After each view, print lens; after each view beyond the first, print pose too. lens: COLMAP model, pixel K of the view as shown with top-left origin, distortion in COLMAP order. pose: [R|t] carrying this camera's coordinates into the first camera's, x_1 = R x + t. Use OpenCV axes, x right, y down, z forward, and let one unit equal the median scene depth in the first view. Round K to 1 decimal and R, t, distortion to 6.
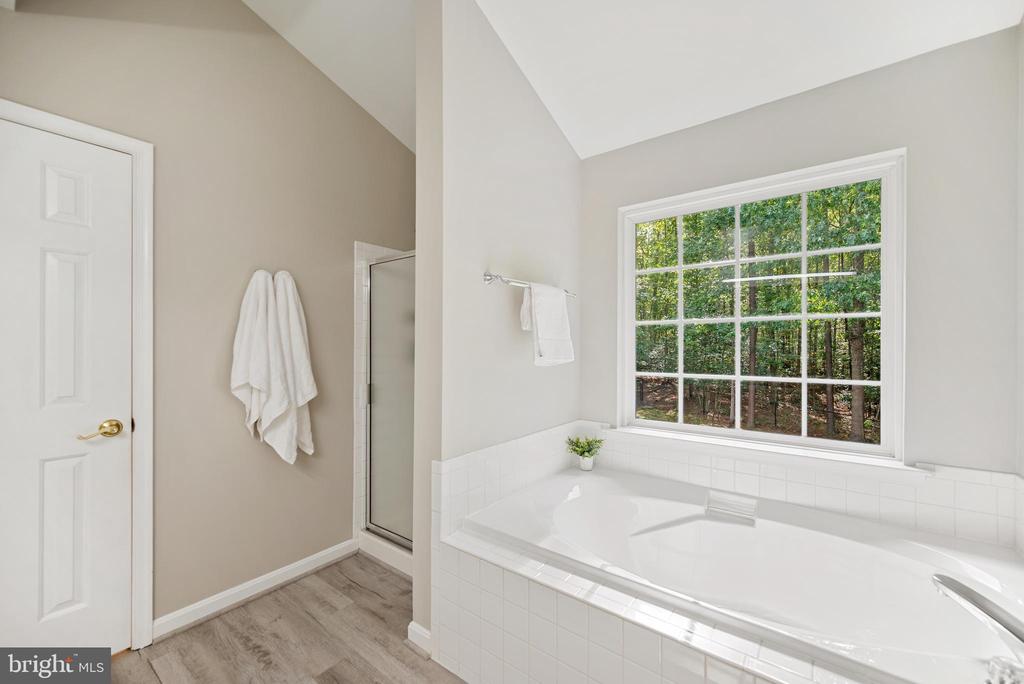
lens RADIAL K [[410.5, 0, 510.8], [0, 410.5, 346.9], [0, 0, 1]] dist [-0.001323, -0.000282]
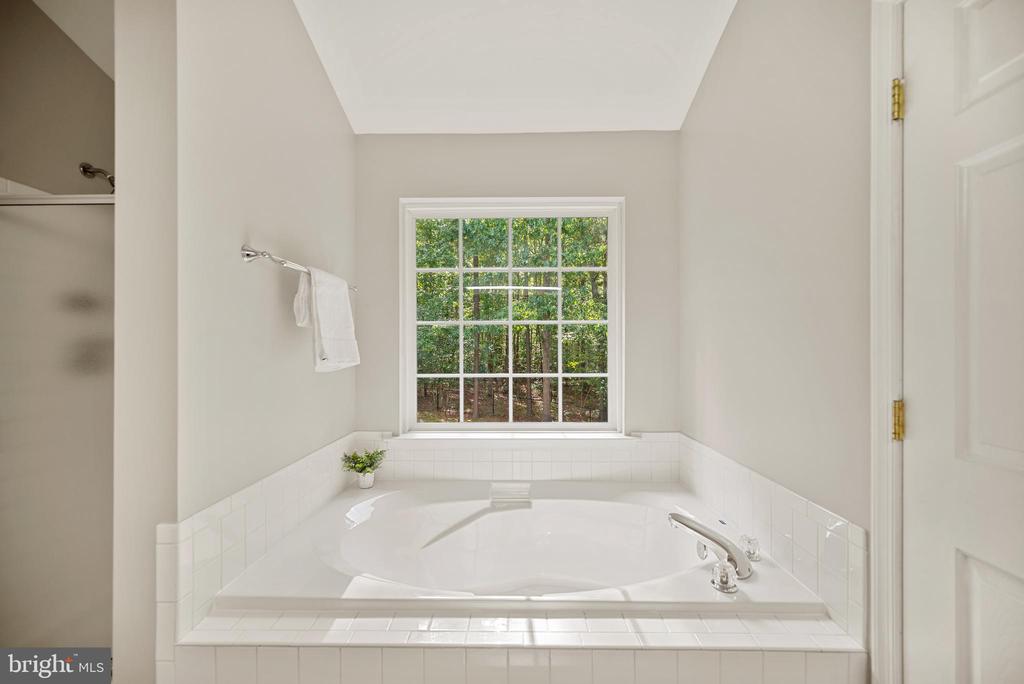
lens RADIAL K [[410.5, 0, 510.8], [0, 410.5, 346.9], [0, 0, 1]] dist [-0.001323, -0.000282]
pose [[0.800193, -0.003247, 0.599734, -0.102176], [0.005403, 0.999984, -0.001796, 0.001353], [-0.599719, 0.004678, 0.800197, 0.116206]]
